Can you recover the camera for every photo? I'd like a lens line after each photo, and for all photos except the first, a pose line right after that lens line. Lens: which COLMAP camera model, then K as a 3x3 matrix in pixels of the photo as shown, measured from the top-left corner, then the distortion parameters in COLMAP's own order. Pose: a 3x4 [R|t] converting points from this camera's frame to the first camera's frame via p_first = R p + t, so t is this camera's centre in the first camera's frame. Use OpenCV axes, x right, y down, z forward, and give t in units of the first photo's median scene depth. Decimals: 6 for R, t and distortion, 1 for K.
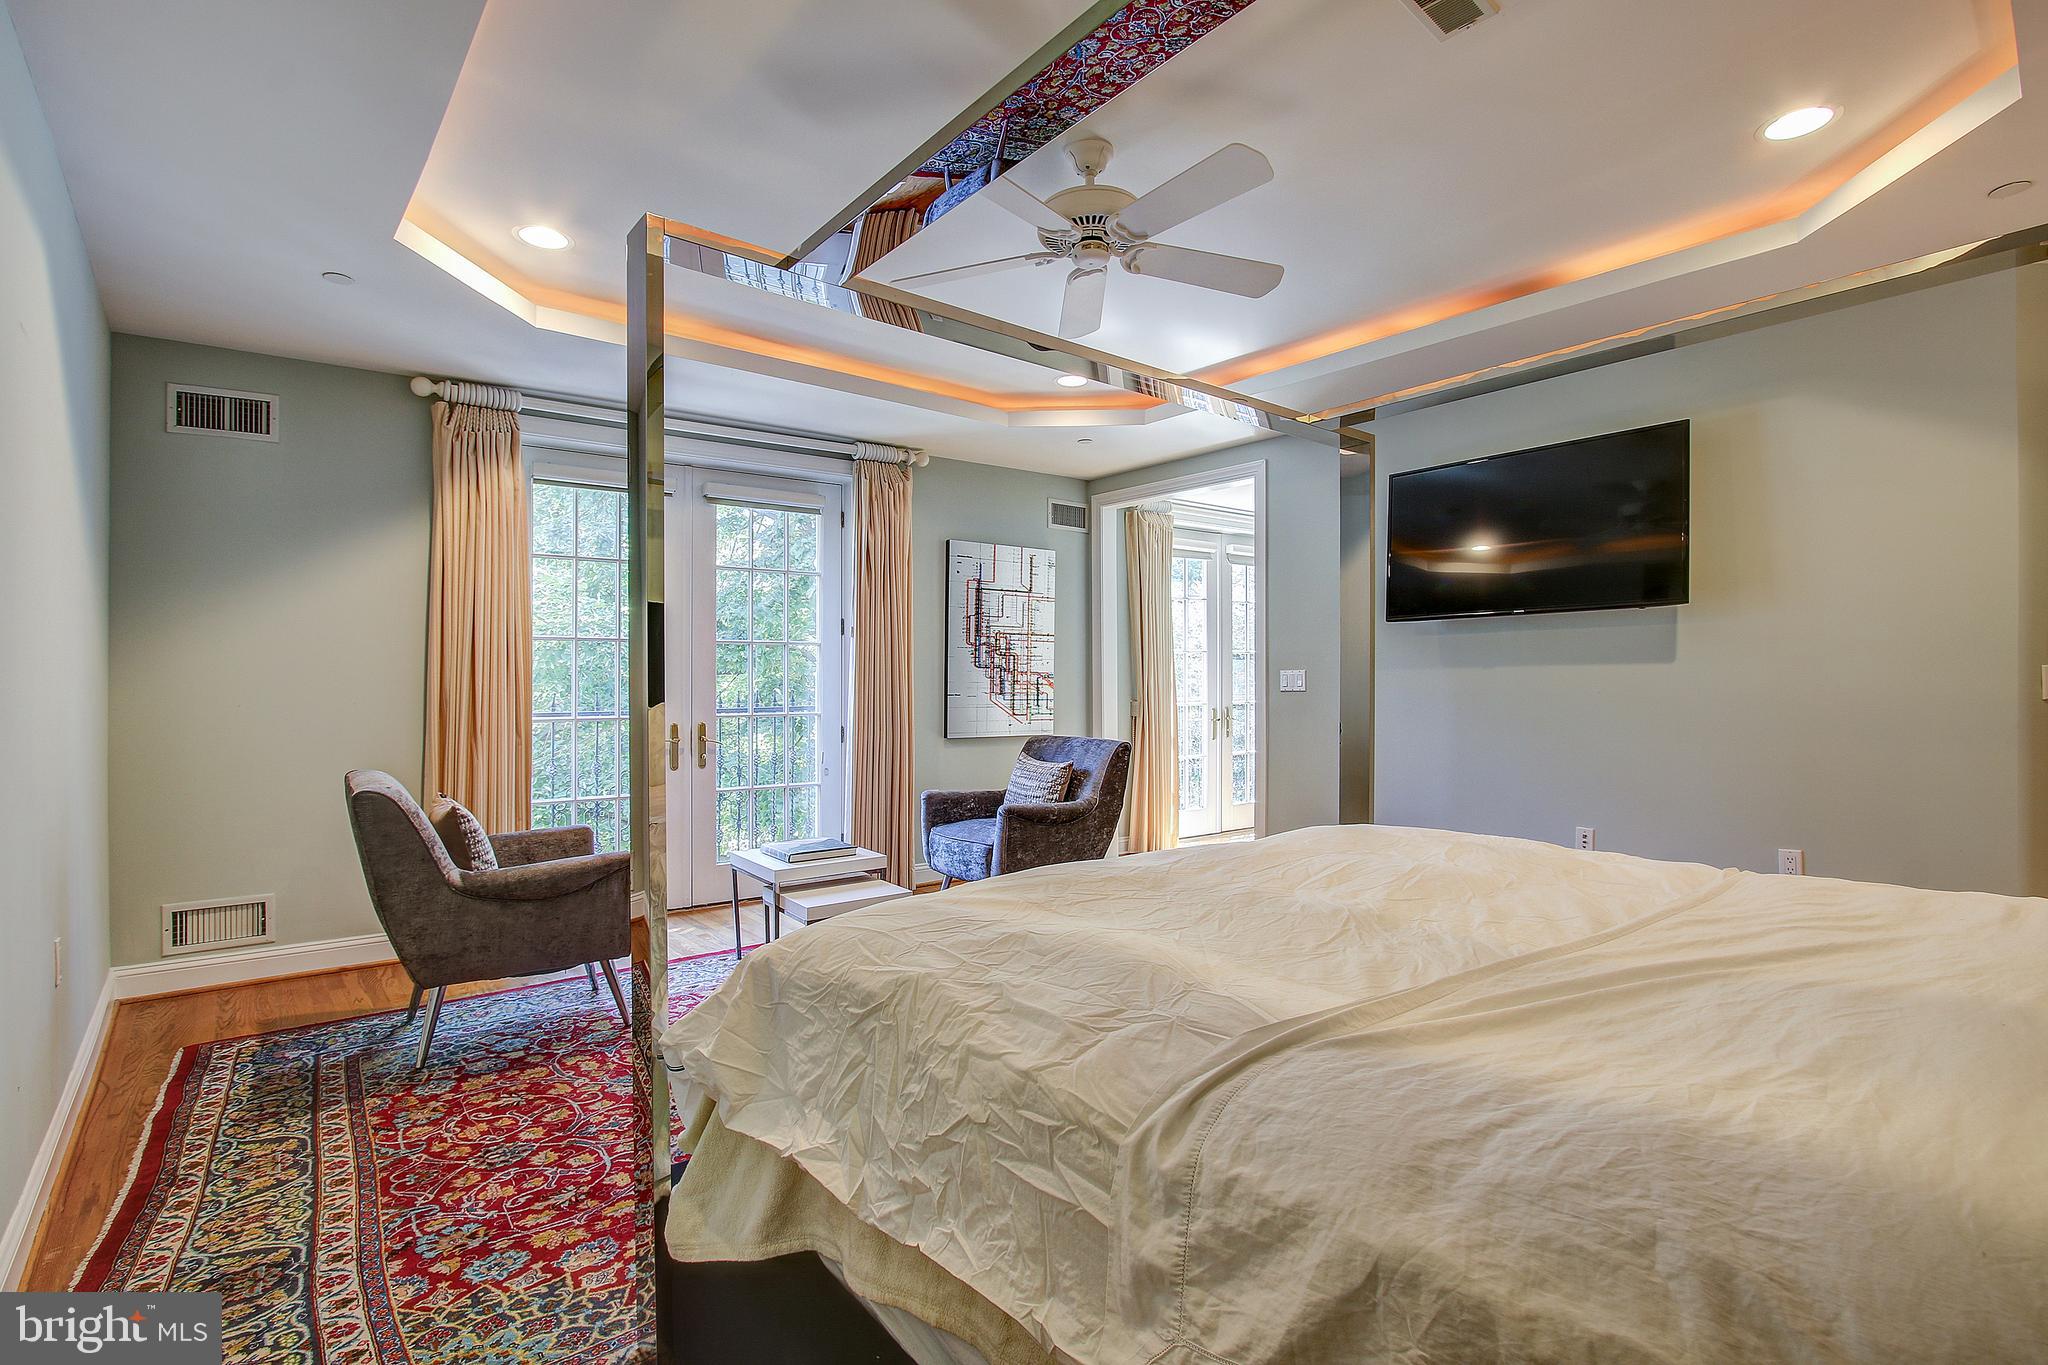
lens RADIAL K [[944.1, 0, 1036.0], [0, 944.1, 695.5], [0, 0, 1]] dist [-0.009389, 0.000882]
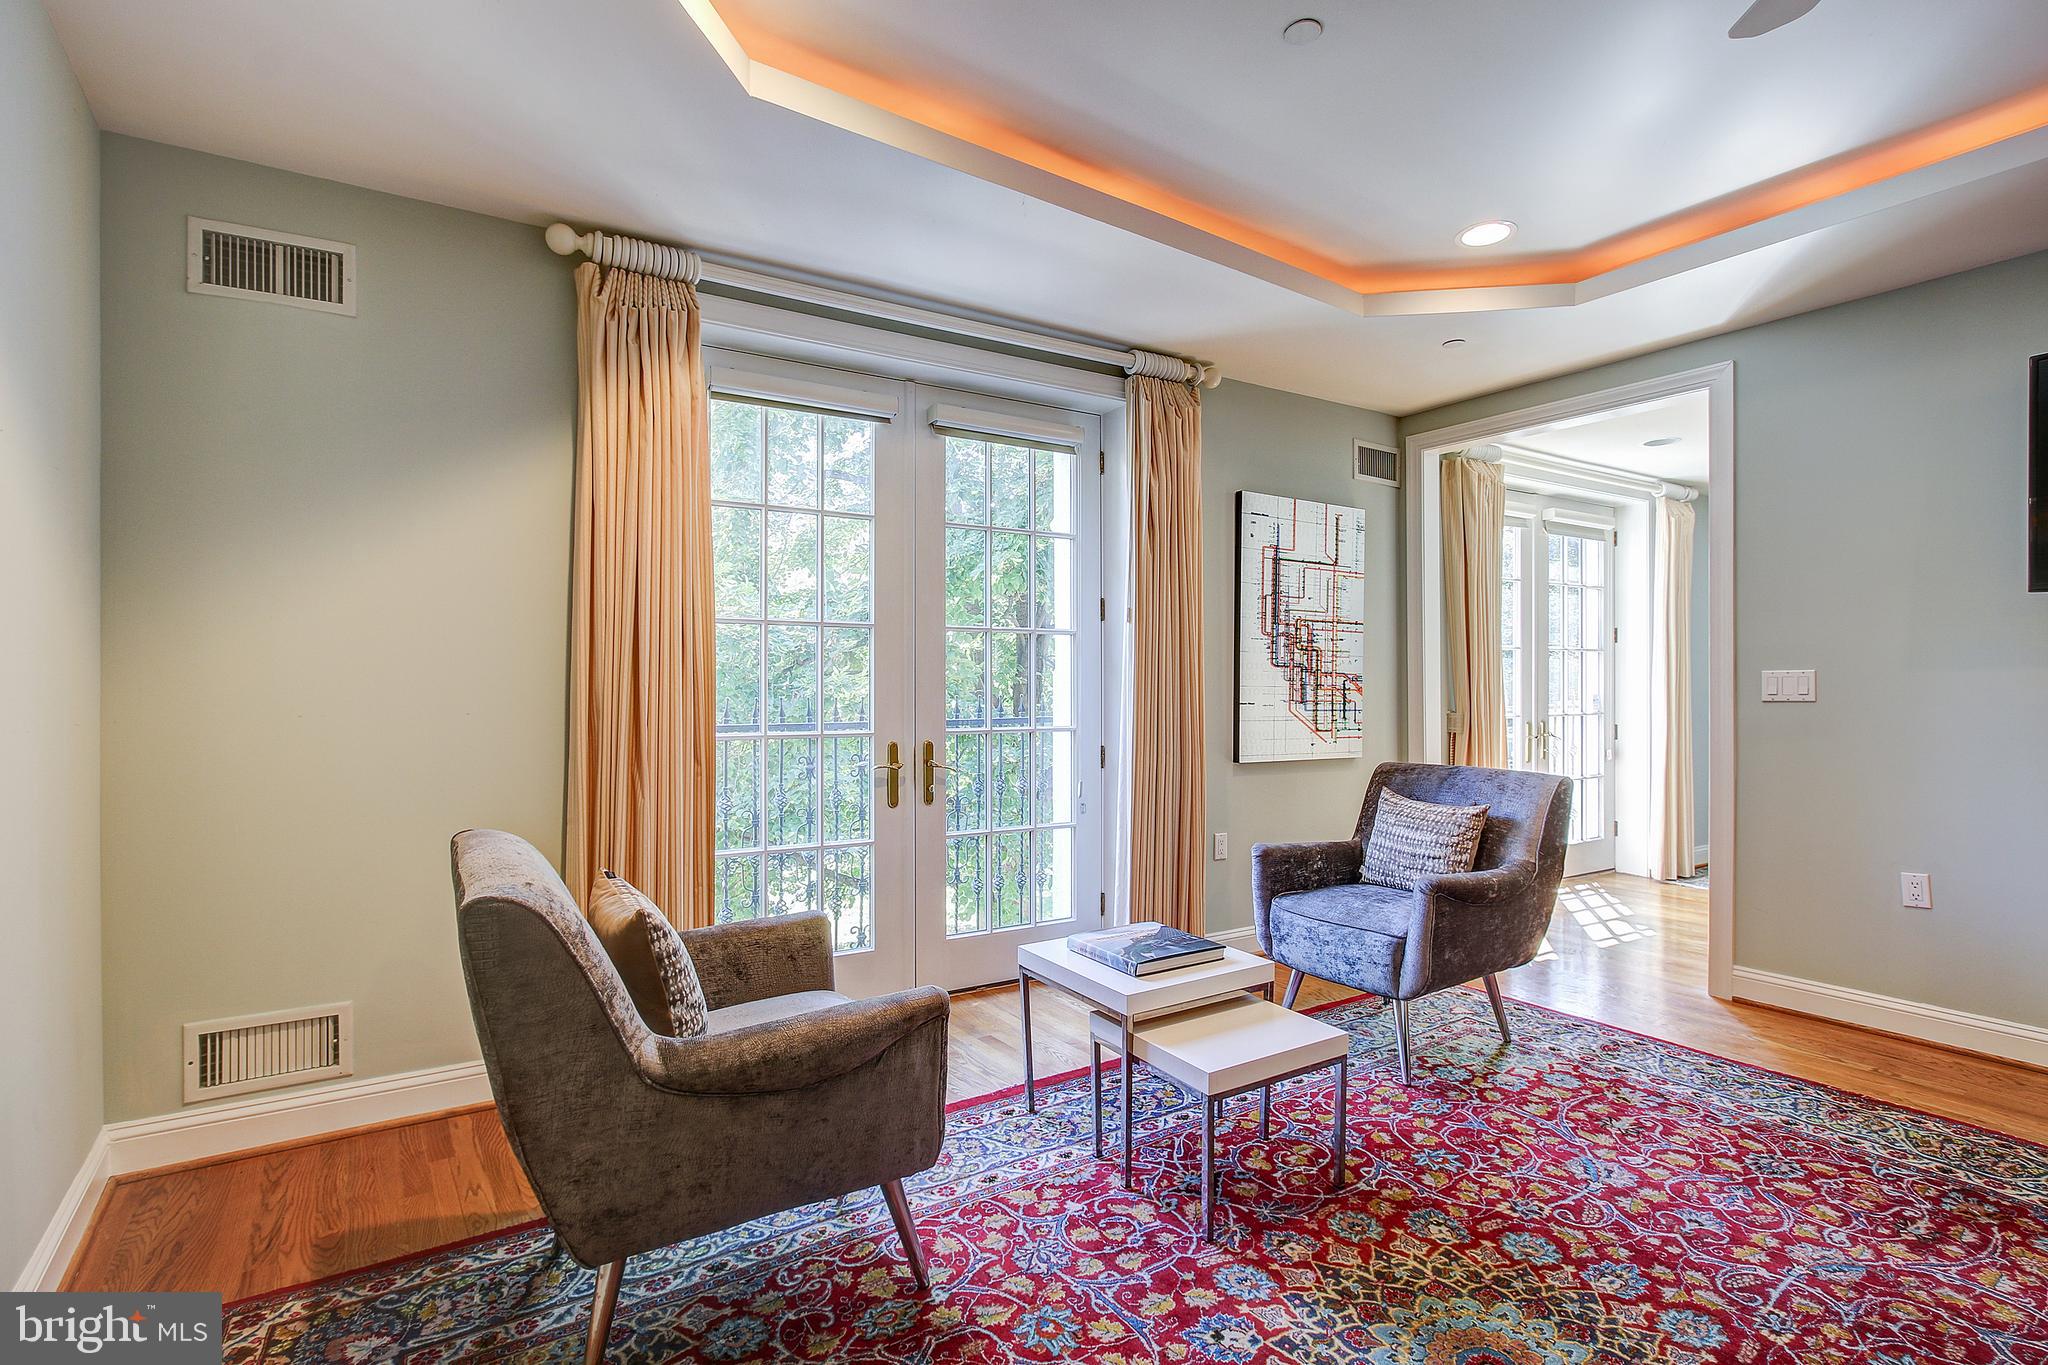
lens RADIAL K [[968.2, 0, 1050.5], [0, 968.2, 713.2], [0, 0, 1]] dist [0.000771, 0.000069]
pose [[0.996133, 0.006456, -0.087625, -0.265470], [-0.005357, 0.999904, 0.012771, -0.003083], [0.087699, -0.012252, 0.996072, 0.369063]]
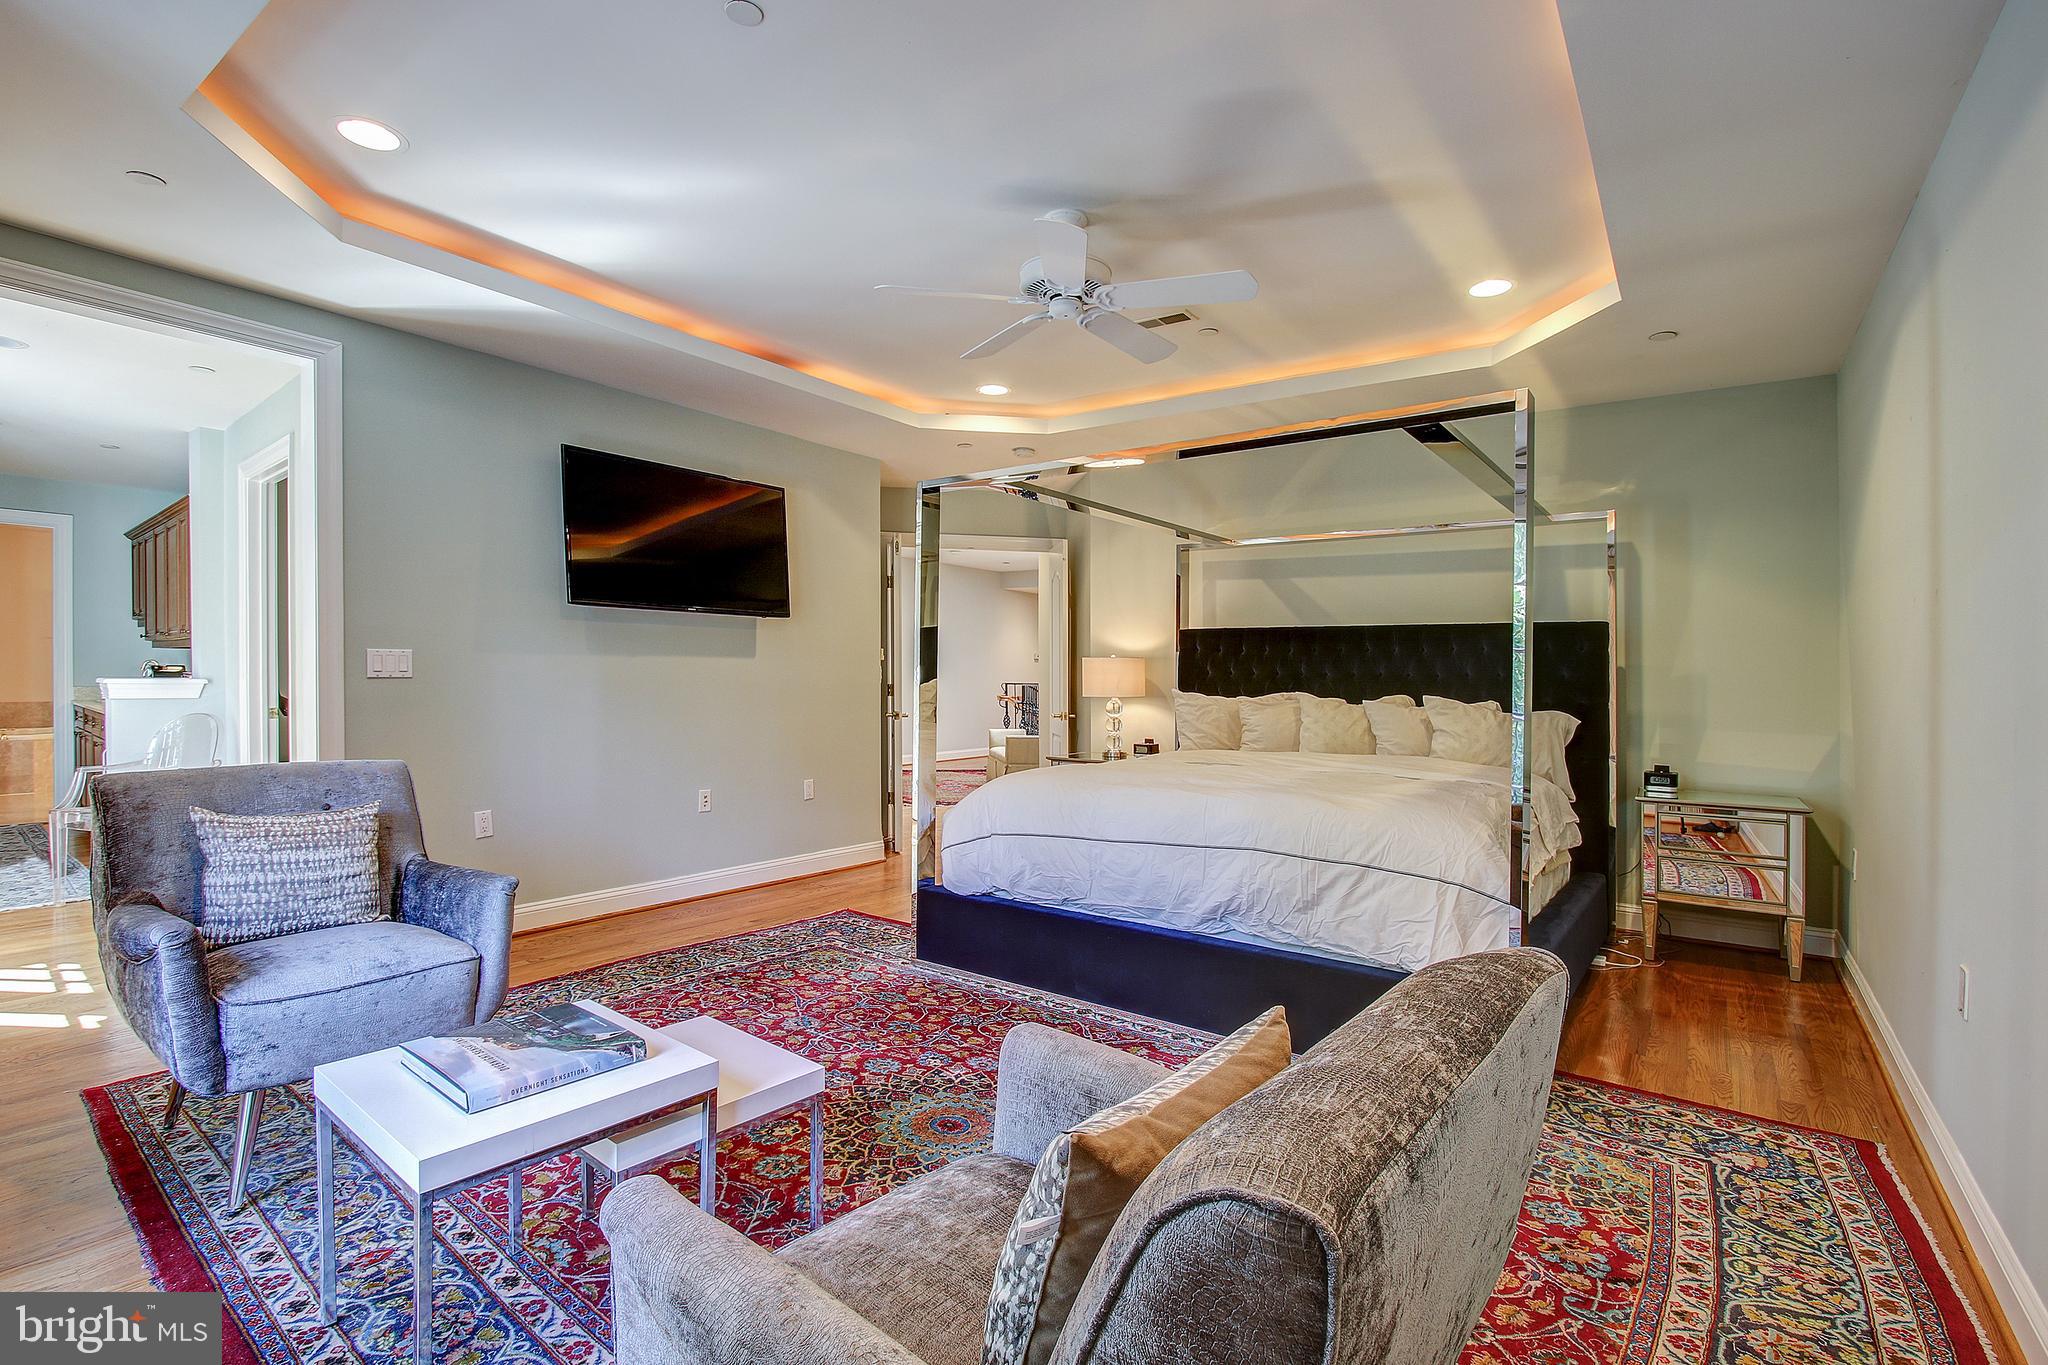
lens RADIAL K [[935.0, 0, 1024.0], [0, 935.0, 682.5], [0, 0, 1]] dist [-0.014092, 0.000241]
pose [[-0.225901, -0.005675, 0.974134, -0.756331], [-0.000532, 0.999984, 0.005702, -0.007512], [-0.974150, 0.000770, -0.225900, 0.941387]]
